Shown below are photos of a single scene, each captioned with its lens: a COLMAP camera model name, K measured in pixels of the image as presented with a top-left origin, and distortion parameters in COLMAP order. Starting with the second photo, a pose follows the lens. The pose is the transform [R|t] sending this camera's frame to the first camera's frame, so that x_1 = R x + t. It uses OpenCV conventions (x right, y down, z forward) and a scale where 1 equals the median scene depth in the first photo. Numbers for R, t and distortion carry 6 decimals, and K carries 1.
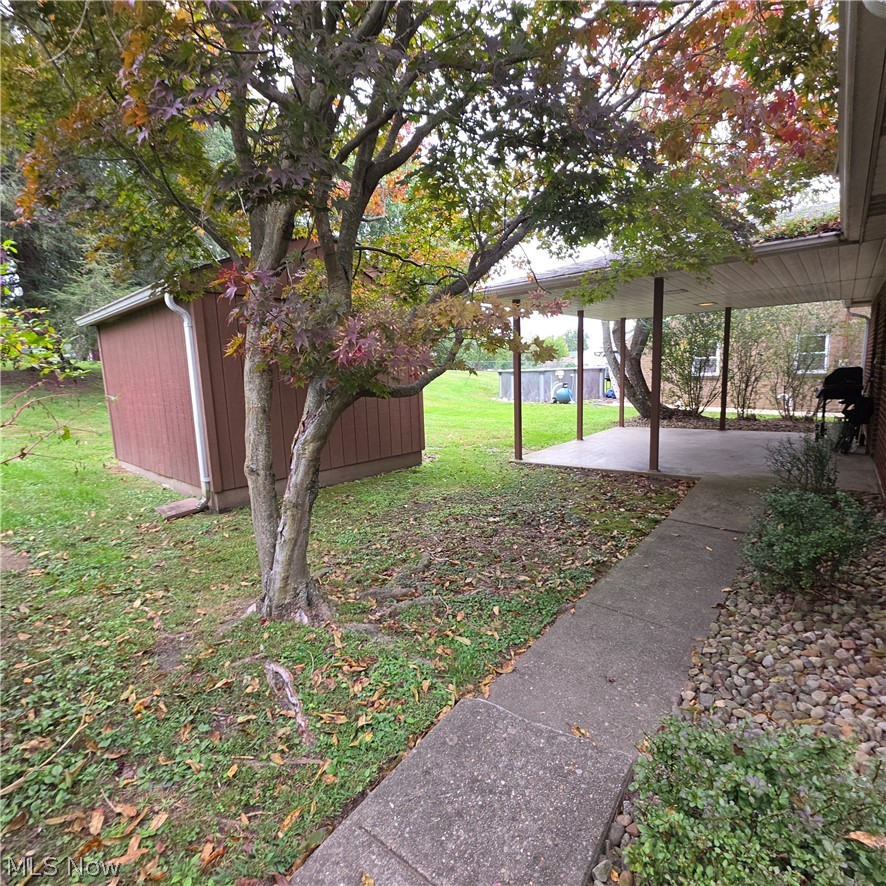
lens RADIAL K [[471.4, 0, 443.0], [0, 471.4, 443.0], [0, 0, 1]] dist [0.002584, -0.000080]
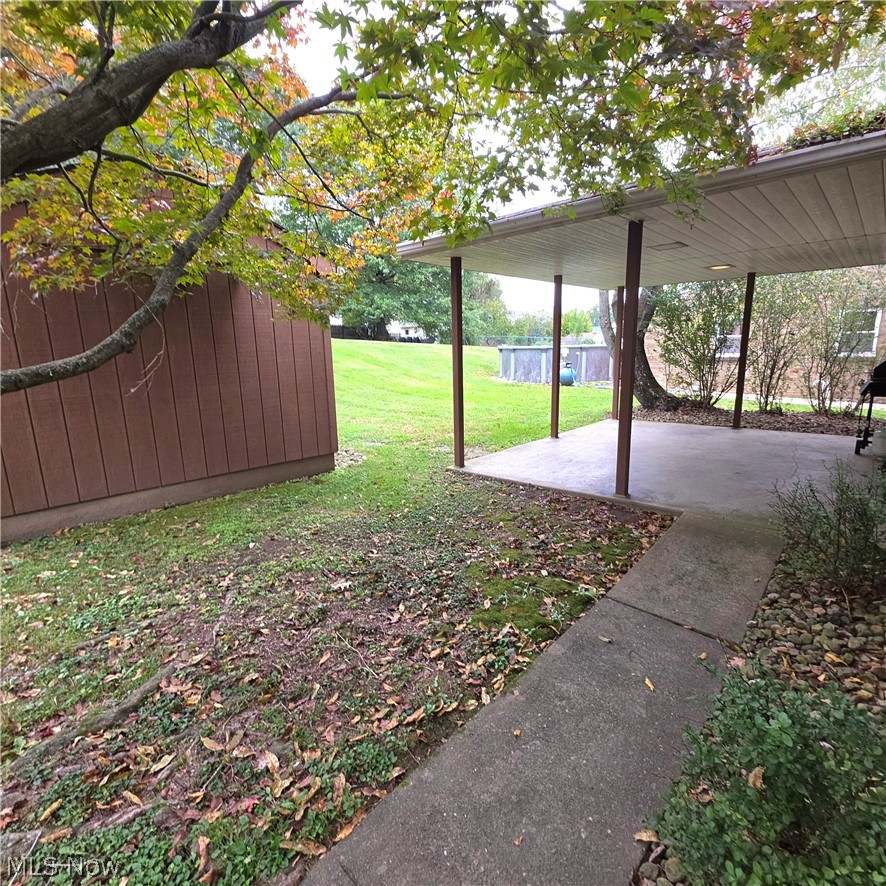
lens RADIAL K [[471.4, 0, 443.0], [0, 471.4, 443.0], [0, 0, 1]] dist [0.002584, -0.000080]
pose [[0.998610, 0.022660, -0.047588, 0.171760], [-0.020080, 0.998339, 0.053997, -0.046202], [0.048733, -0.052966, 0.997407, 0.223615]]
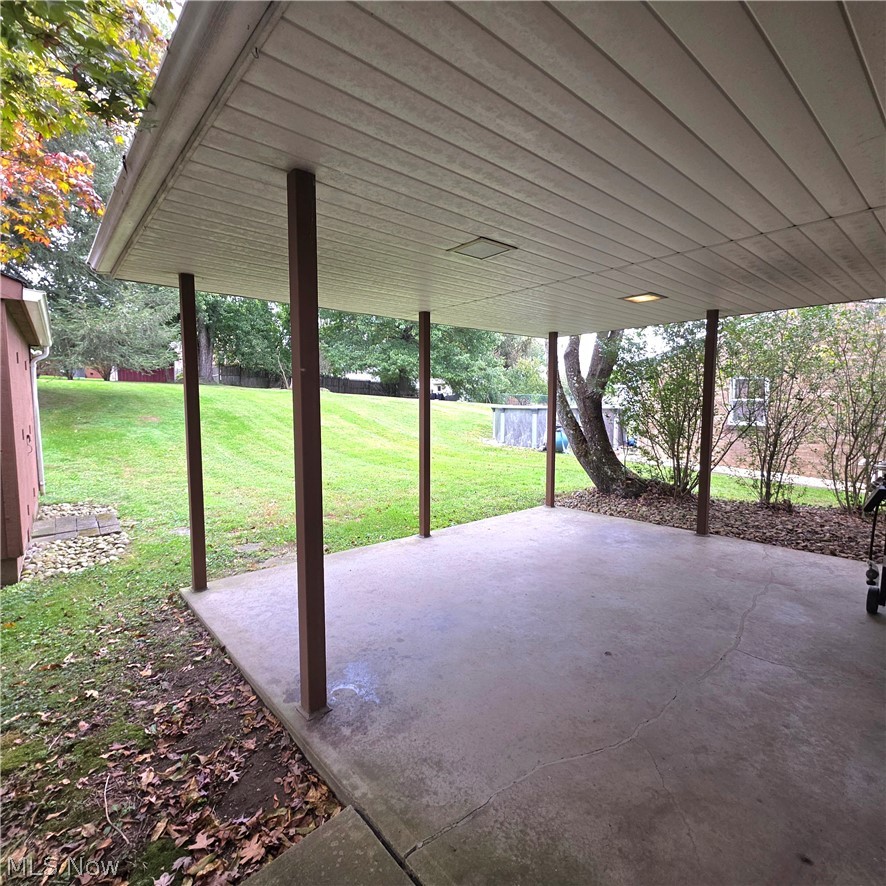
lens RADIAL K [[471.4, 0, 443.0], [0, 471.4, 443.0], [0, 0, 1]] dist [0.002584, -0.000080]
pose [[0.986494, 0.049217, -0.156230, 0.497657], [-0.059089, 0.996497, -0.059185, -0.107442], [0.152770, 0.067618, 0.985946, 0.544873]]
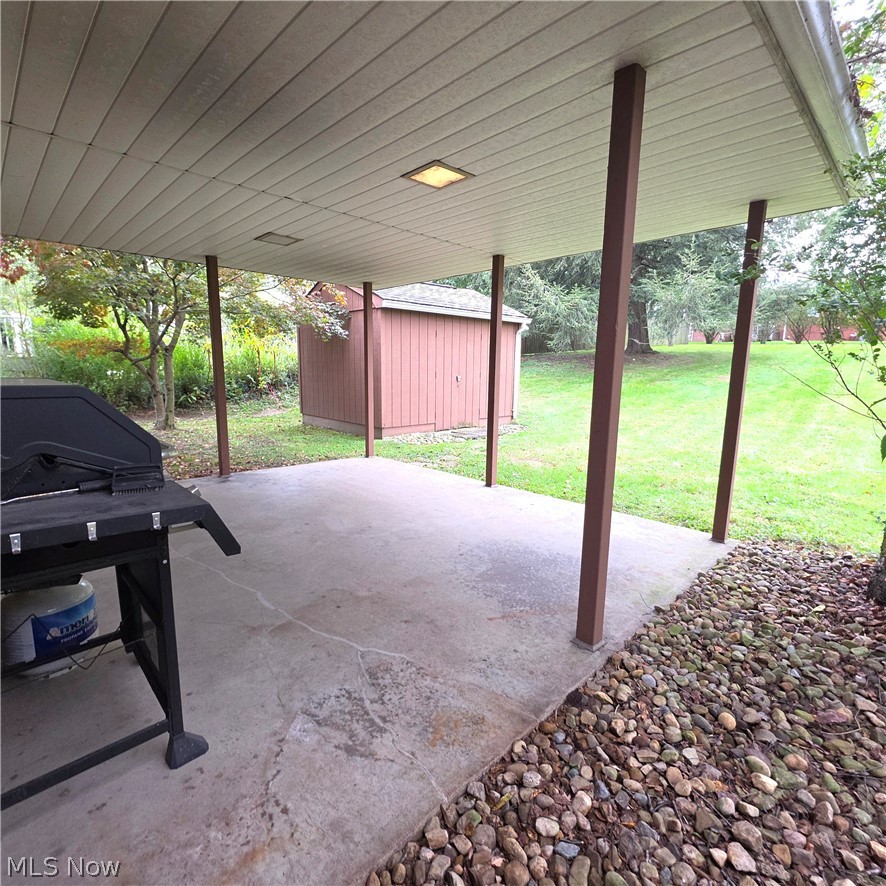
lens RADIAL K [[471.4, 0, 443.0], [0, 471.4, 443.0], [0, 0, 1]] dist [0.002584, -0.000080]
pose [[-0.098039, 0.193842, -0.976122, 1.062170], [-0.155706, 0.965779, 0.207427, -0.208890], [0.982926, 0.172324, -0.064502, 1.219063]]
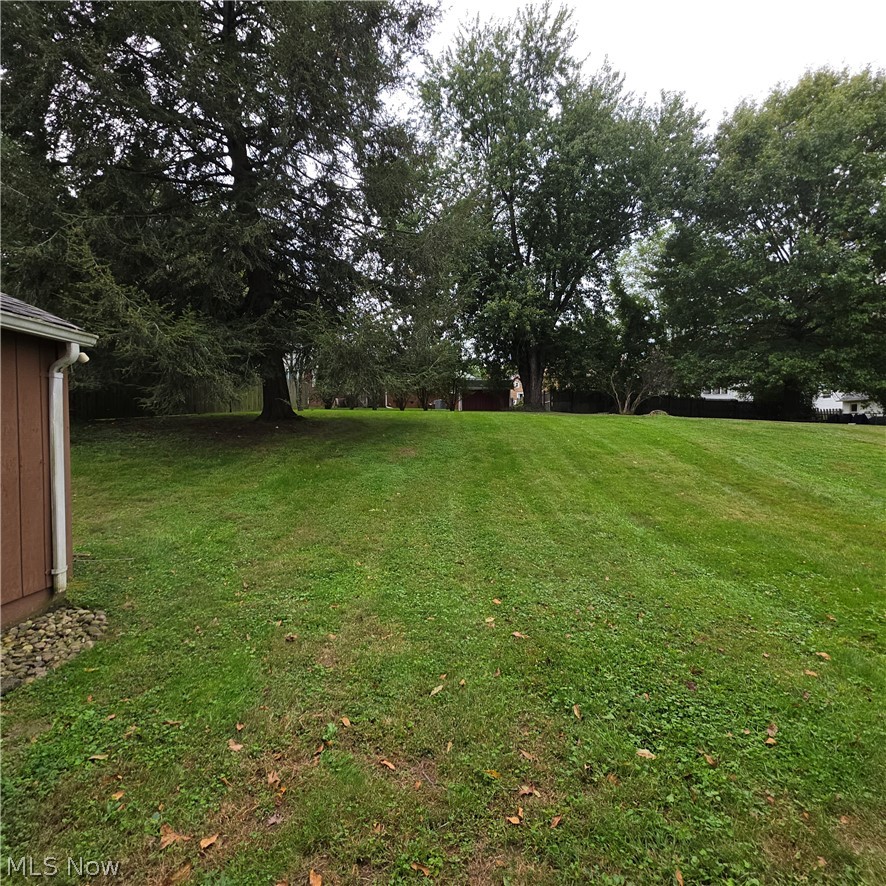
lens RADIAL K [[471.4, 0, 443.0], [0, 471.4, 443.0], [0, 0, 1]] dist [0.002584, -0.000080]
pose [[0.640666, 0.050811, -0.766137, 0.292099], [-0.131602, 0.990309, -0.044372, -0.218010], [0.756458, 0.129252, 0.641144, 1.292160]]
